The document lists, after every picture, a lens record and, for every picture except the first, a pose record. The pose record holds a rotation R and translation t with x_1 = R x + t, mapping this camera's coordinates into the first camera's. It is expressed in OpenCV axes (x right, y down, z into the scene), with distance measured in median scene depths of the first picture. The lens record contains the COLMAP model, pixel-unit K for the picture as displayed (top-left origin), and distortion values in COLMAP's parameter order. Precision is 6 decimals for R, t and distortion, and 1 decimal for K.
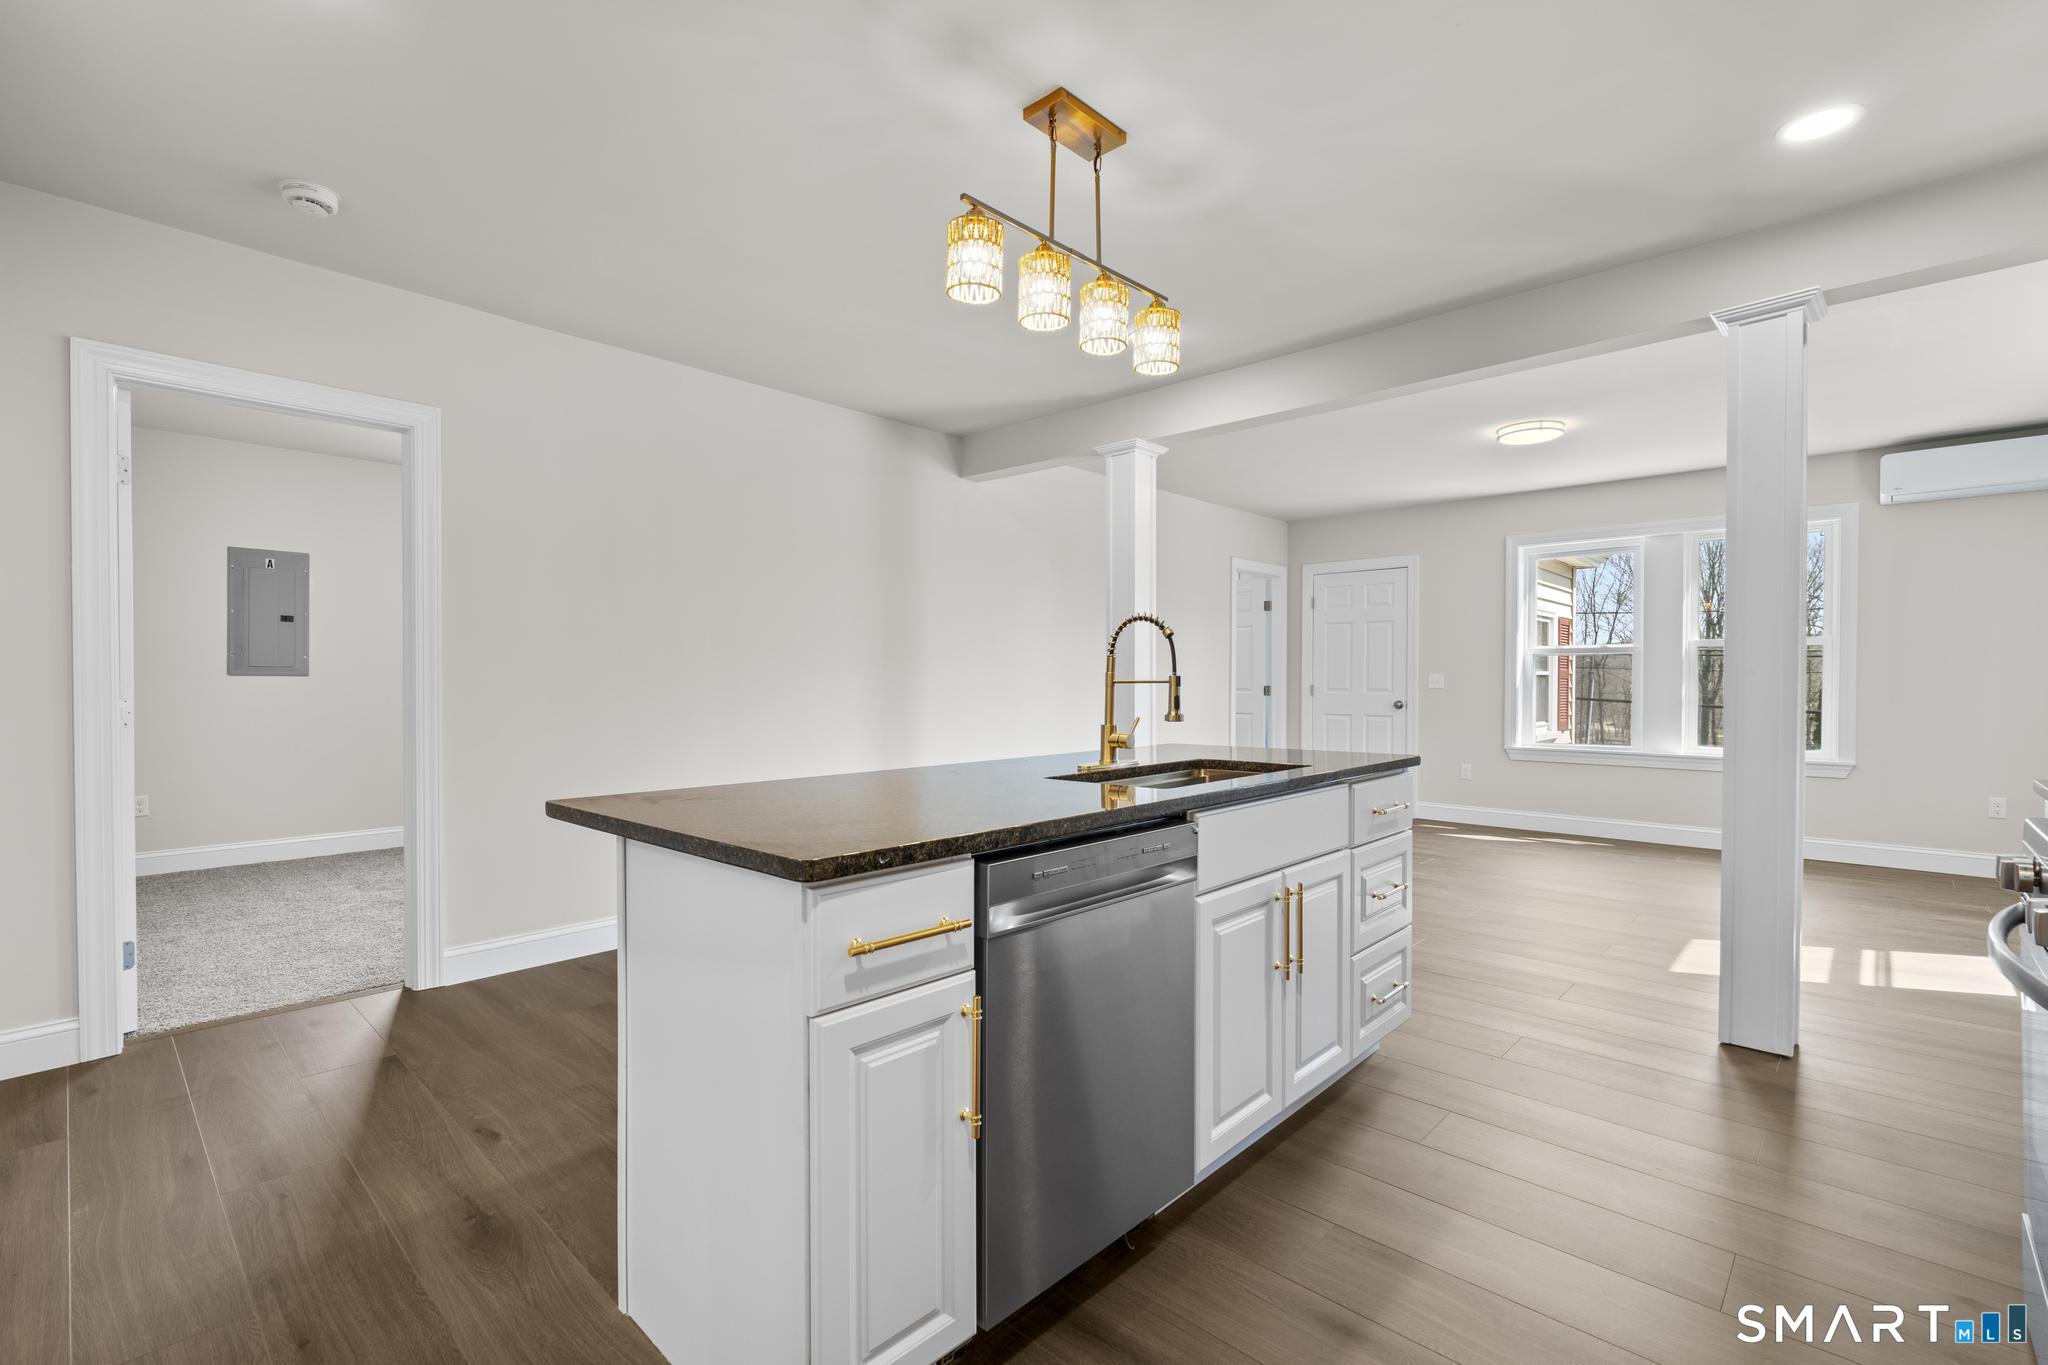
lens RADIAL K [[933.5, 0, 1019.4], [0, 933.5, 686.1], [0, 0, 1]] dist [0.000199, -0.000566]
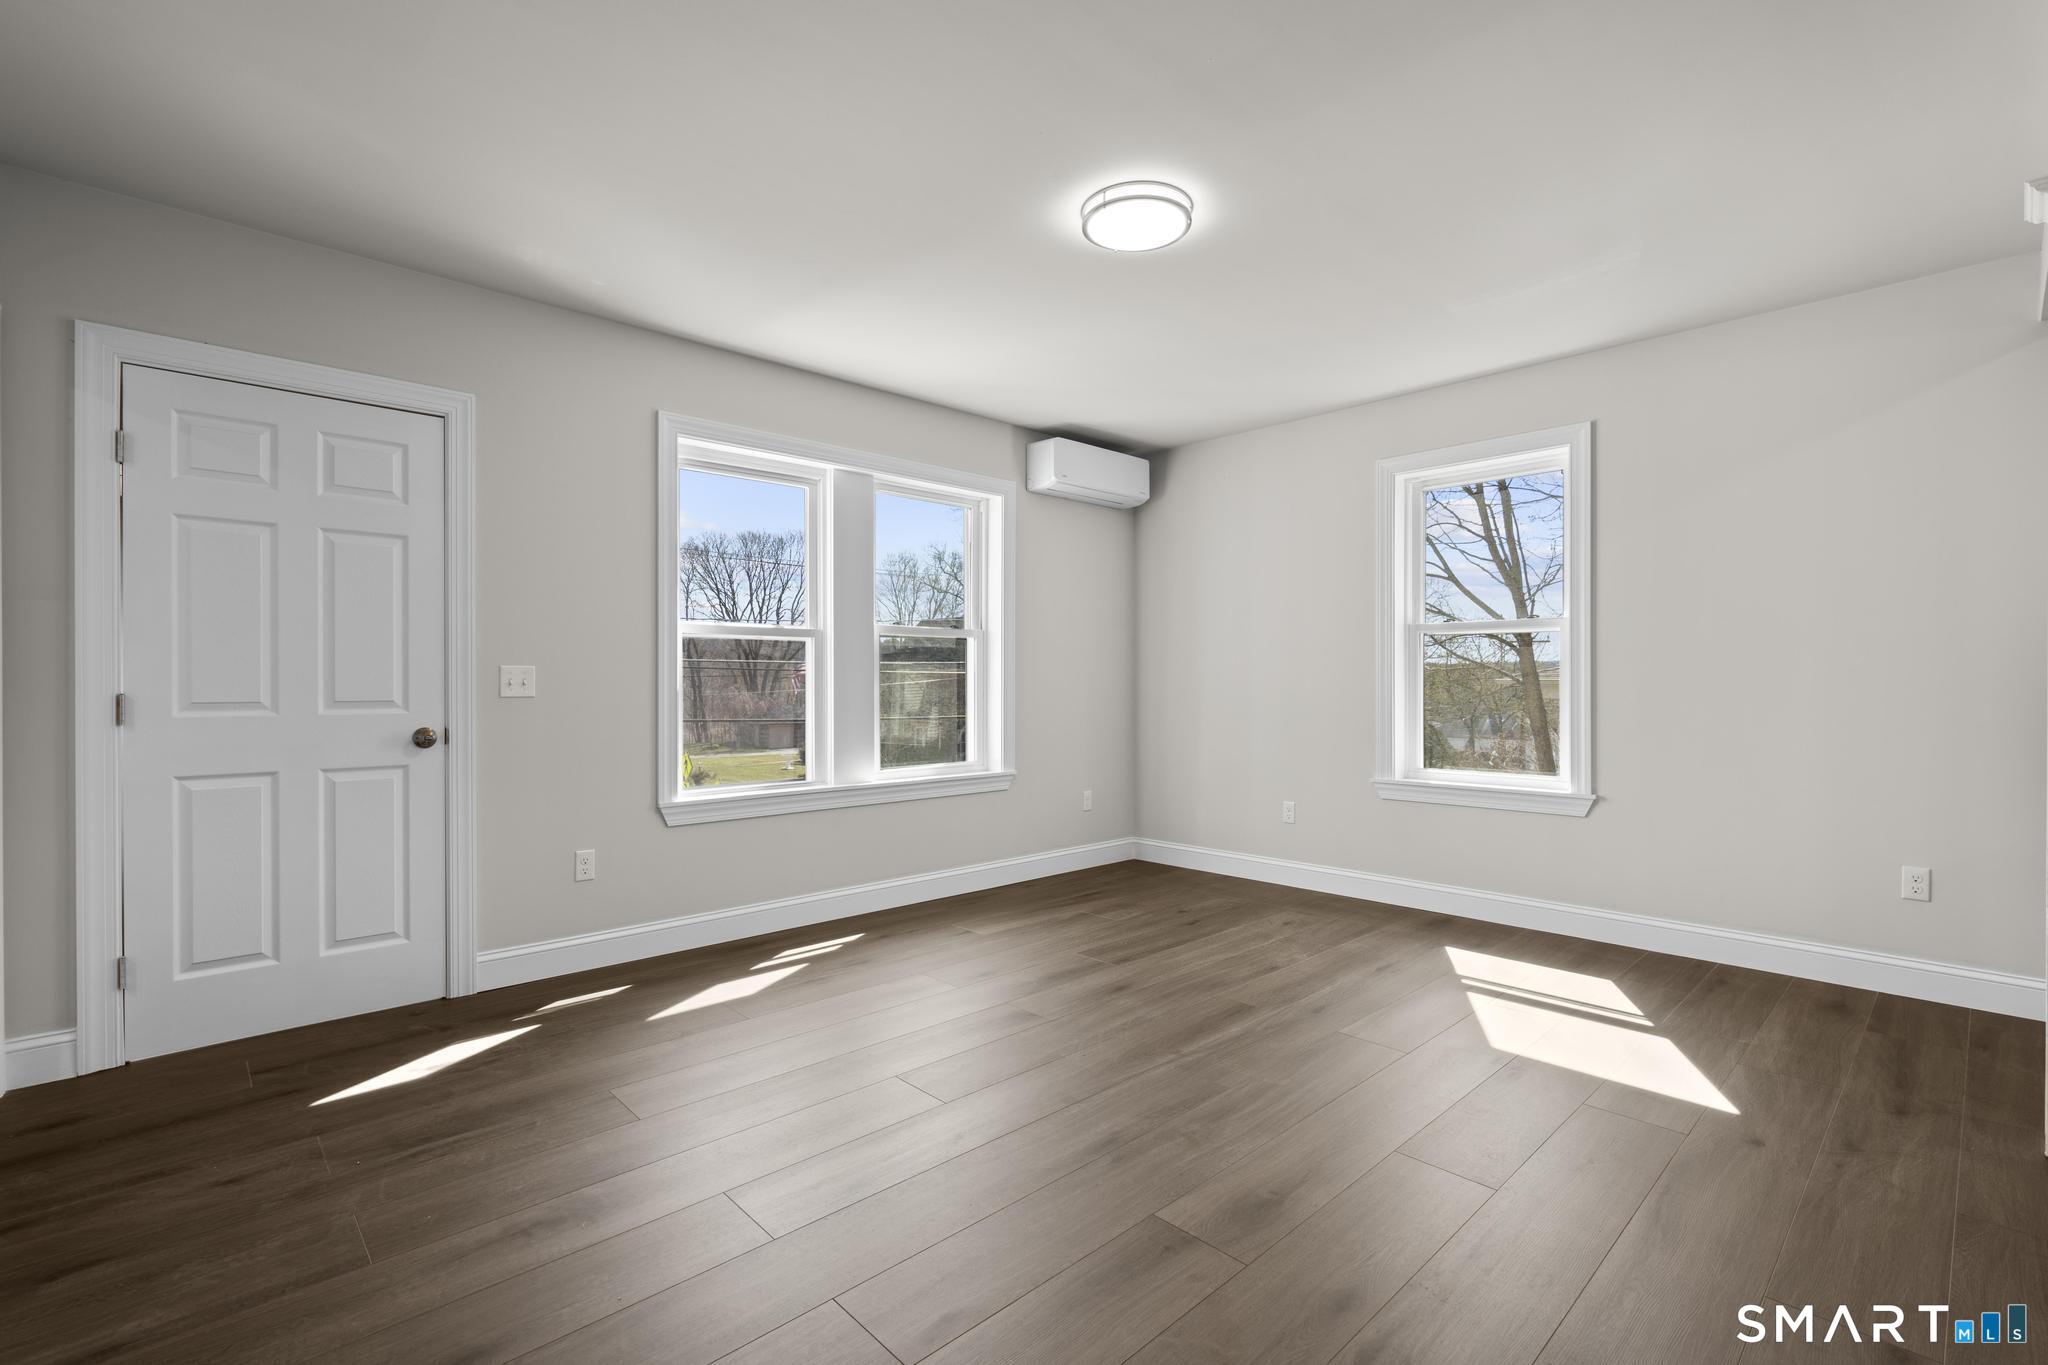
lens RADIAL K [[933.5, 0, 1023.1], [0, 933.5, 683.5], [0, 0, 1]] dist [0.000199, -0.000566]
pose [[0.040203, -0.001432, 0.999191, -0.003625], [0.007954, 0.999968, 0.001113, -0.002929], [-0.999160, 0.007903, 0.040213, 0.733700]]
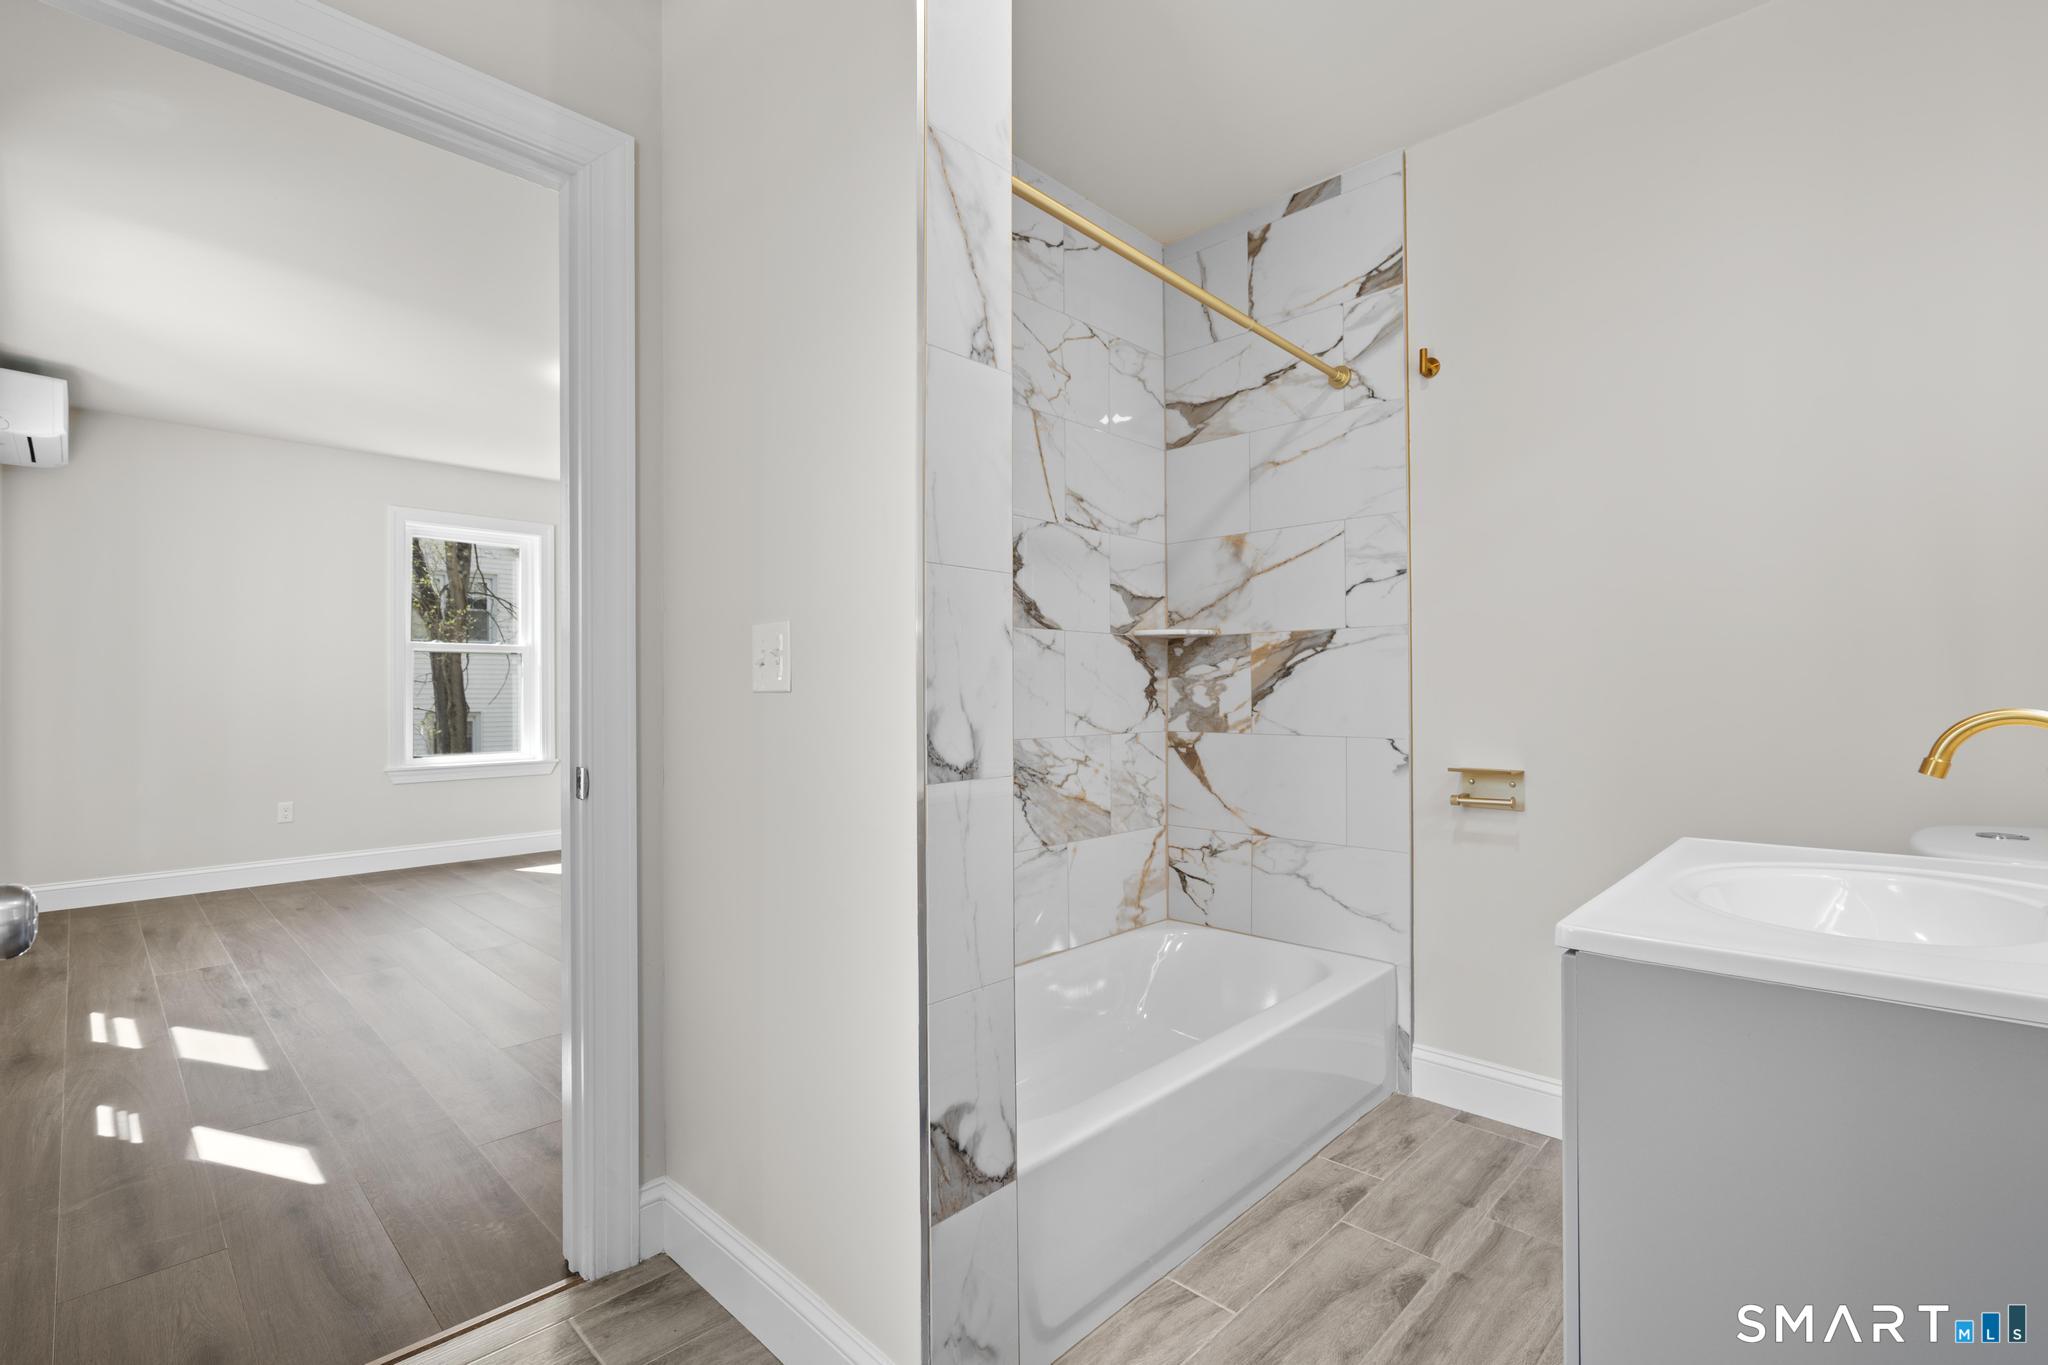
lens RADIAL K [[933.5, 0, 1031.4], [0, 933.5, 686.5], [0, 0, 1]] dist [0.000199, -0.000566]
pose [[-0.999950, 0.000239, 0.010009, 0.178019], [0.000310, 0.999975, 0.007114, -0.012872], [-0.010007, 0.007117, -0.999925, 1.670905]]
